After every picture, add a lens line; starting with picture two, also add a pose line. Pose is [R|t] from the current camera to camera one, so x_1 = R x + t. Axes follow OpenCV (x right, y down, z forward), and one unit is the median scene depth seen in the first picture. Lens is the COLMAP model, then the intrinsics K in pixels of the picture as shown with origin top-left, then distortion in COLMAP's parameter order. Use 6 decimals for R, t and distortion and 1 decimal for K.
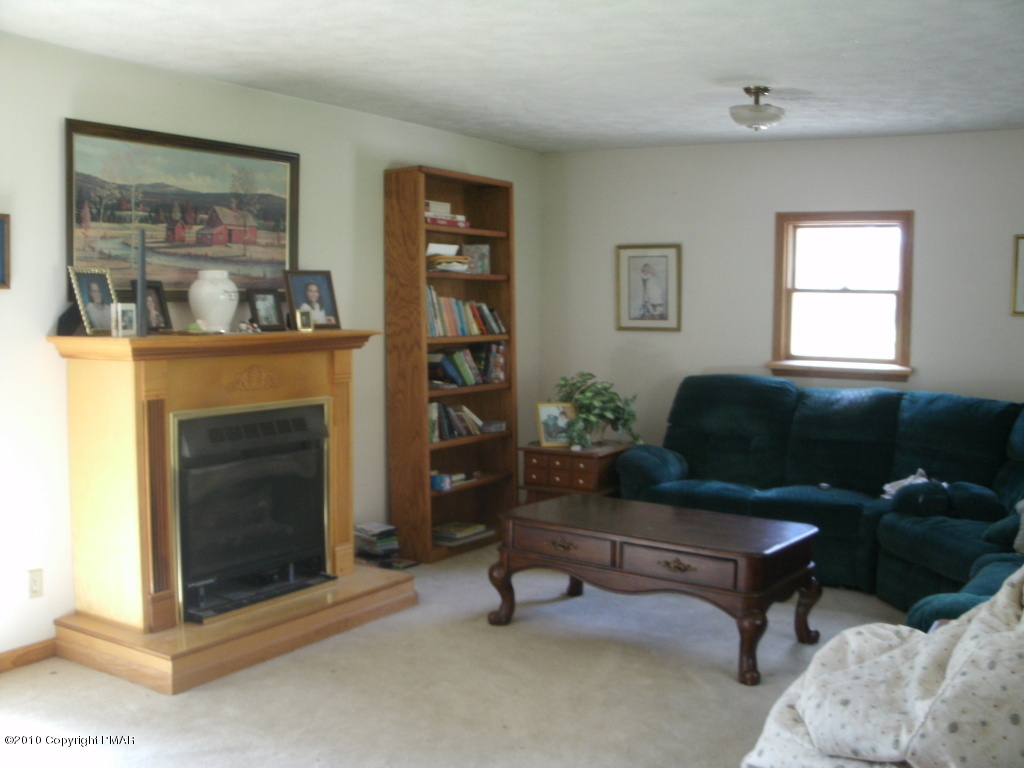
lens RADIAL K [[1068.2, 0, 512.0], [0, 1068.2, 384.0], [0, 0, 1]] dist [-0.251522, 0.200814]
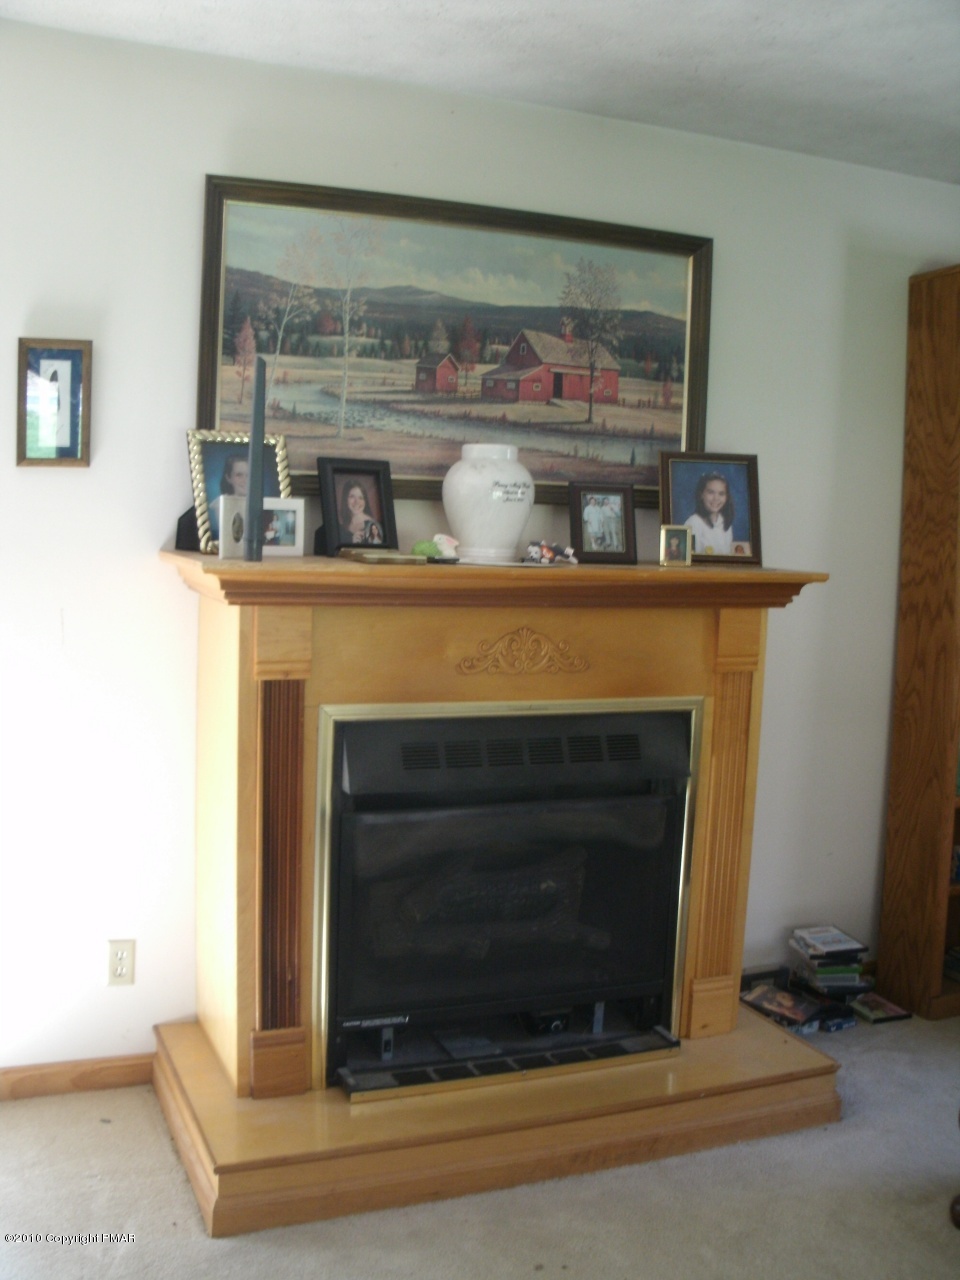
lens RADIAL K [[1335.2, 0, 480.3], [0, 1335.2, 622.9], [0, 0, 1]] dist [-0.251522, 0.200814]
pose [[0.817660, 0.076387, -0.570611, 0.105292], [-0.076151, 0.996800, 0.024320, -0.032265], [0.570642, 0.023567, 0.820860, 0.422164]]
